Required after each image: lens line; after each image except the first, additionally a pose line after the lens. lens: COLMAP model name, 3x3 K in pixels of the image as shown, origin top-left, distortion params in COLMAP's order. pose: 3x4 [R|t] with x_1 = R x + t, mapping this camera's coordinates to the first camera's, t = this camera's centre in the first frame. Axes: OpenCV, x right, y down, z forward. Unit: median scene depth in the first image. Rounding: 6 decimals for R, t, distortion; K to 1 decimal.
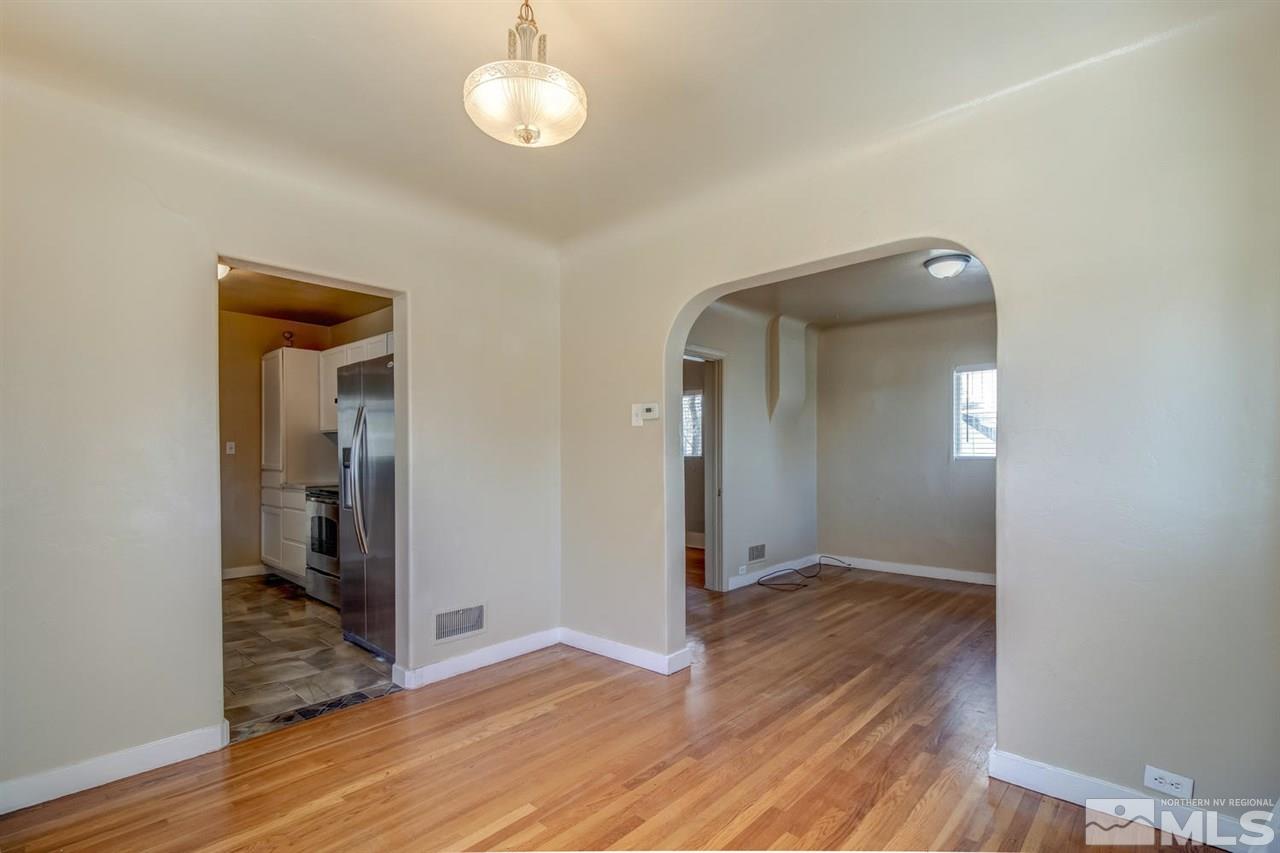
lens RADIAL K [[609.5, 0, 635.2], [0, 609.5, 461.0], [0, 0, 1]] dist [0.023407, -0.017114]
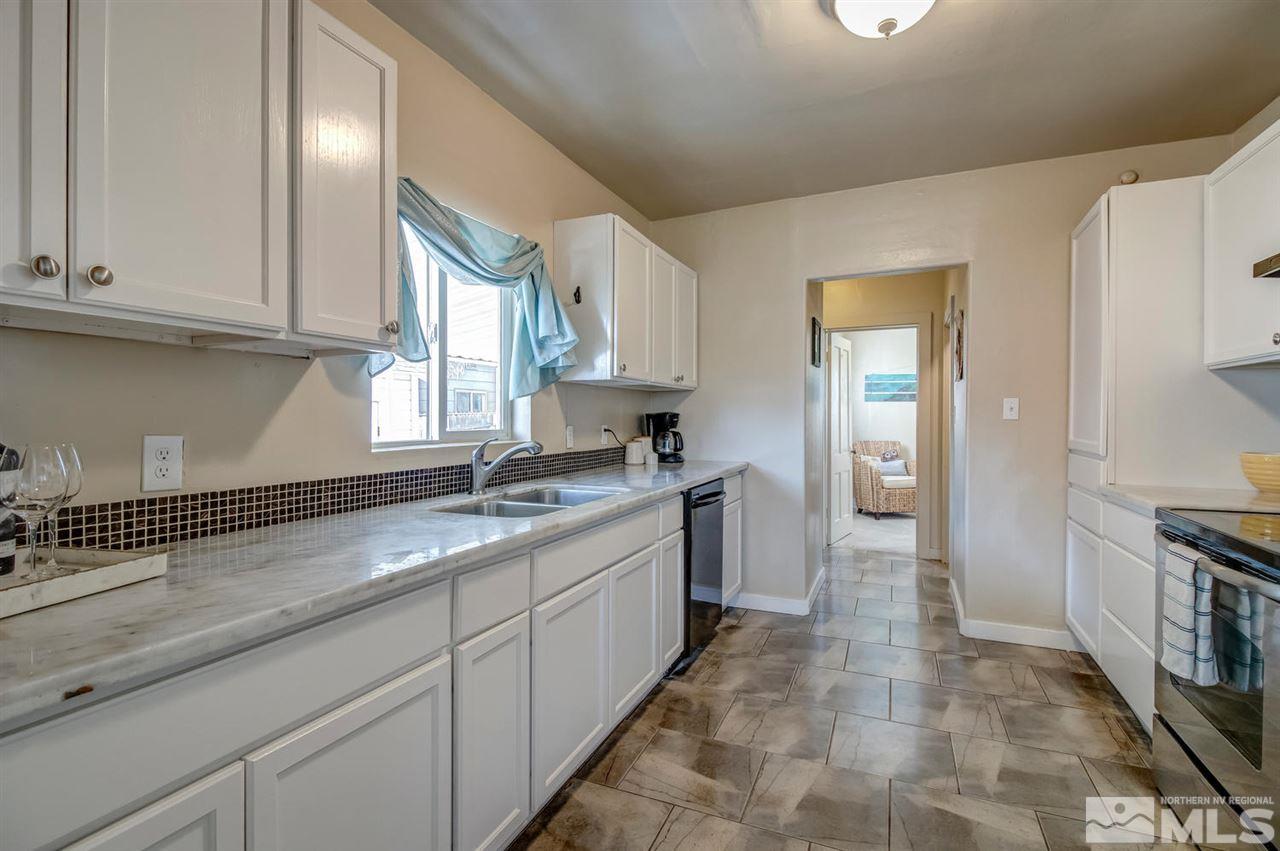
lens RADIAL K [[585.5, 0, 634.5], [0, 585.5, 417.5], [0, 0, 1]] dist [0.011273, -0.011108]
pose [[0.316300, 0.003144, -0.948654, -0.300355], [-0.012730, 0.999919, -0.000931, -0.009419], [0.948574, 0.012371, 0.316314, 0.584892]]
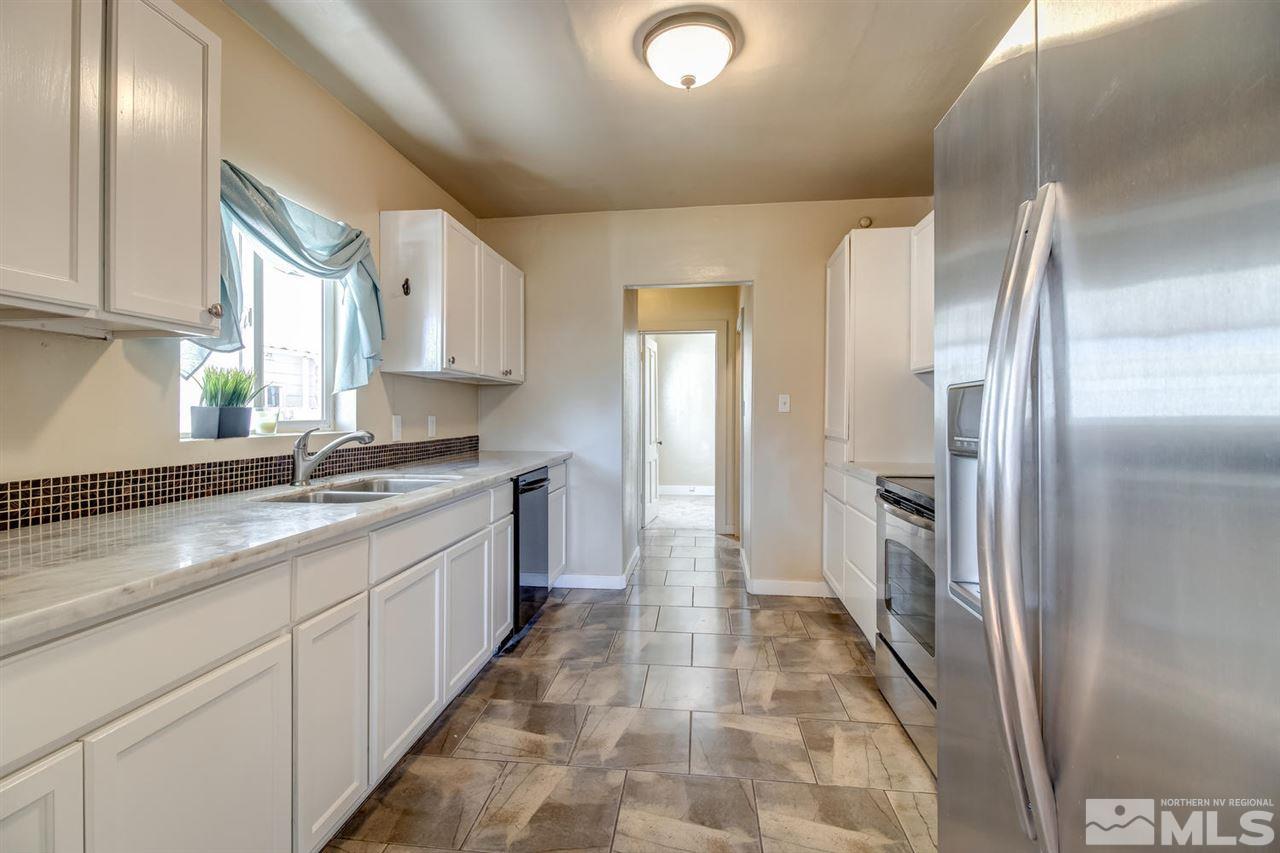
lens RADIAL K [[585.5, 0, 634.5], [0, 585.5, 418.5], [0, 0, 1]] dist [0.011273, -0.011108]
pose [[0.586479, 0.007239, -0.809932, -0.266224], [-0.011395, 0.999935, 0.000686, -0.003336], [0.809884, 0.008827, 0.586523, 0.560549]]
